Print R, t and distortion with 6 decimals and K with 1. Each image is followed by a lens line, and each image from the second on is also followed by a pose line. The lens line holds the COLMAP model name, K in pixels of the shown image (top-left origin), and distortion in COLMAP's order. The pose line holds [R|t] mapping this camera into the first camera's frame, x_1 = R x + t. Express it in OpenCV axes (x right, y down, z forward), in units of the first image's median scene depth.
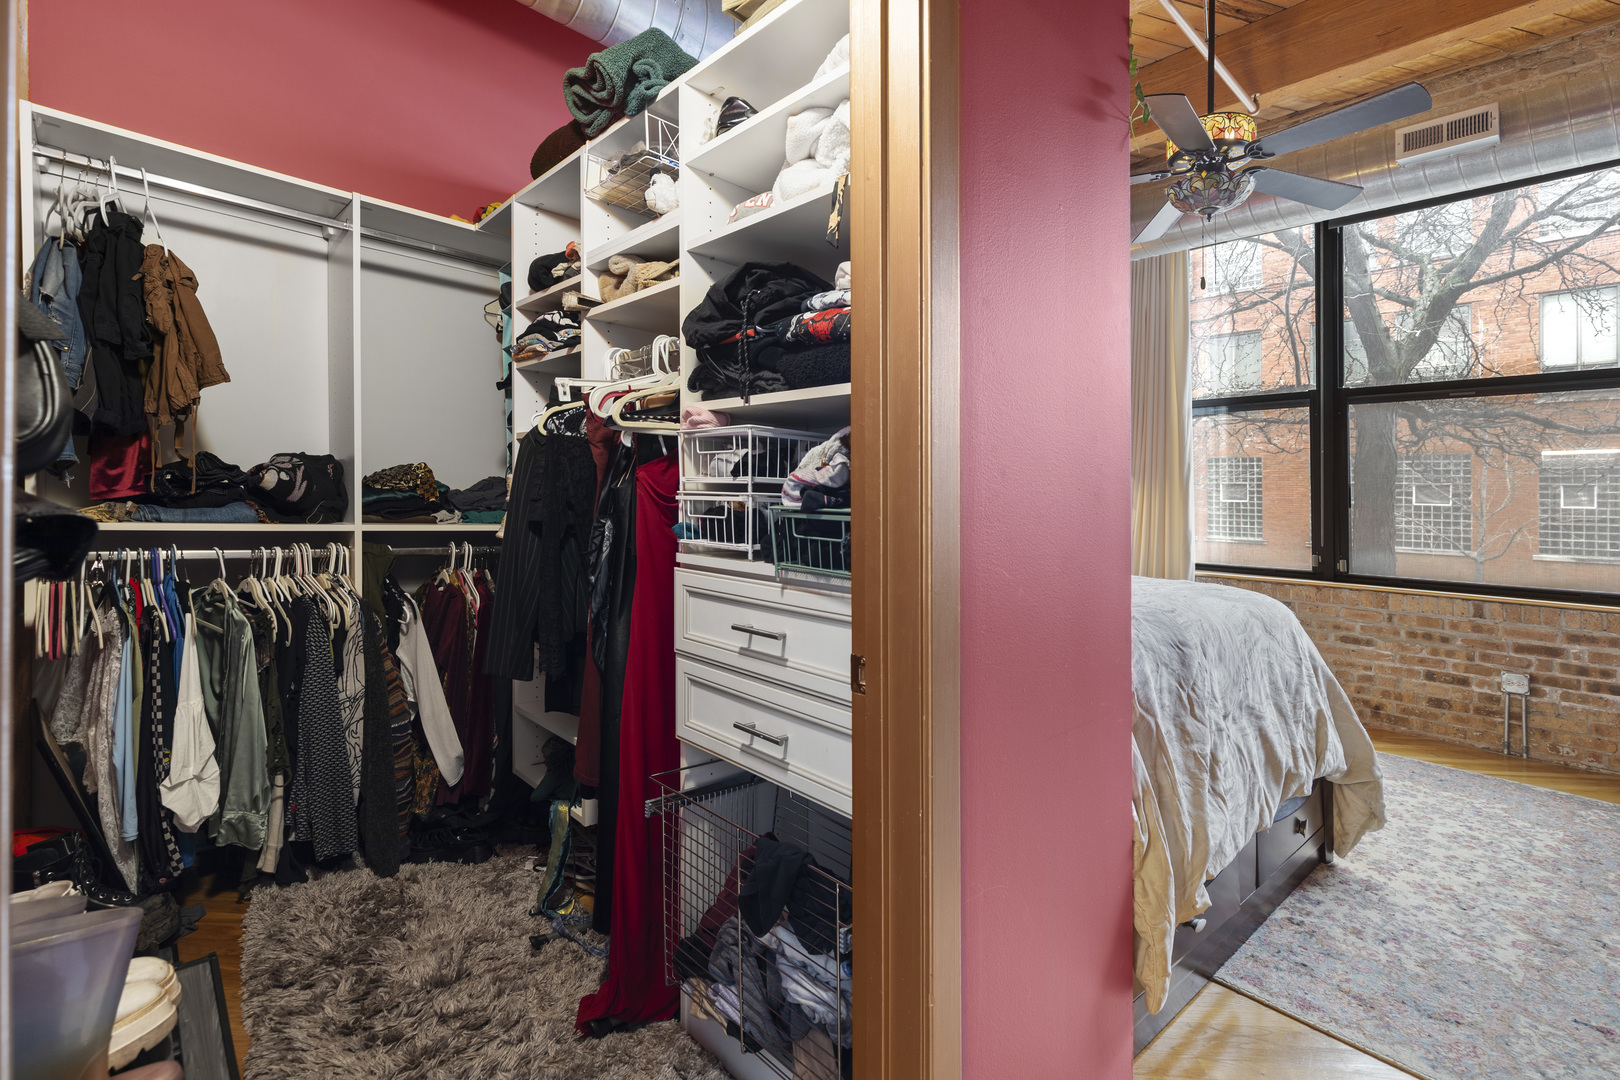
lens RADIAL K [[736.5, 0, 821.1], [0, 736.5, 472.8], [0, 0, 1]] dist [0.002856, -0.000737]
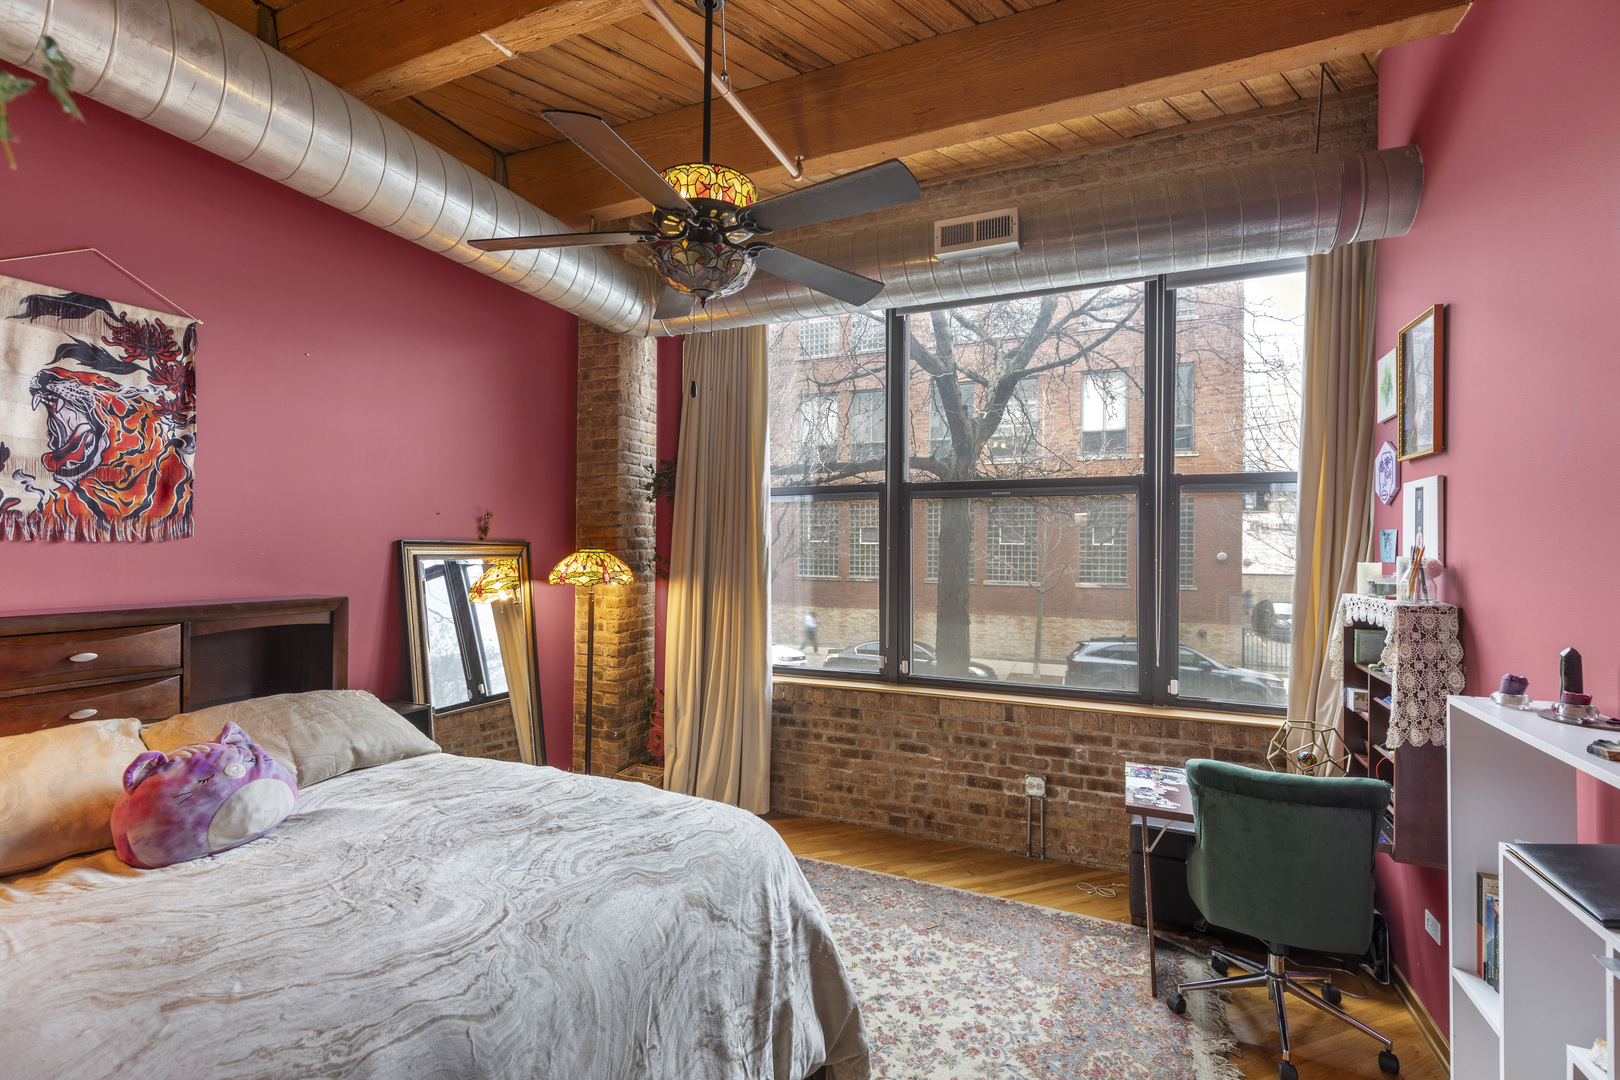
lens RADIAL K [[736.5, 0, 804.8], [0, 736.5, 543.5], [0, 0, 1]] dist [0.002856, -0.000737]
pose [[0.916943, -0.030707, 0.397834, 0.228891], [0.014612, 0.998950, 0.043428, -0.094095], [-0.398749, -0.034008, 0.916429, 0.183675]]
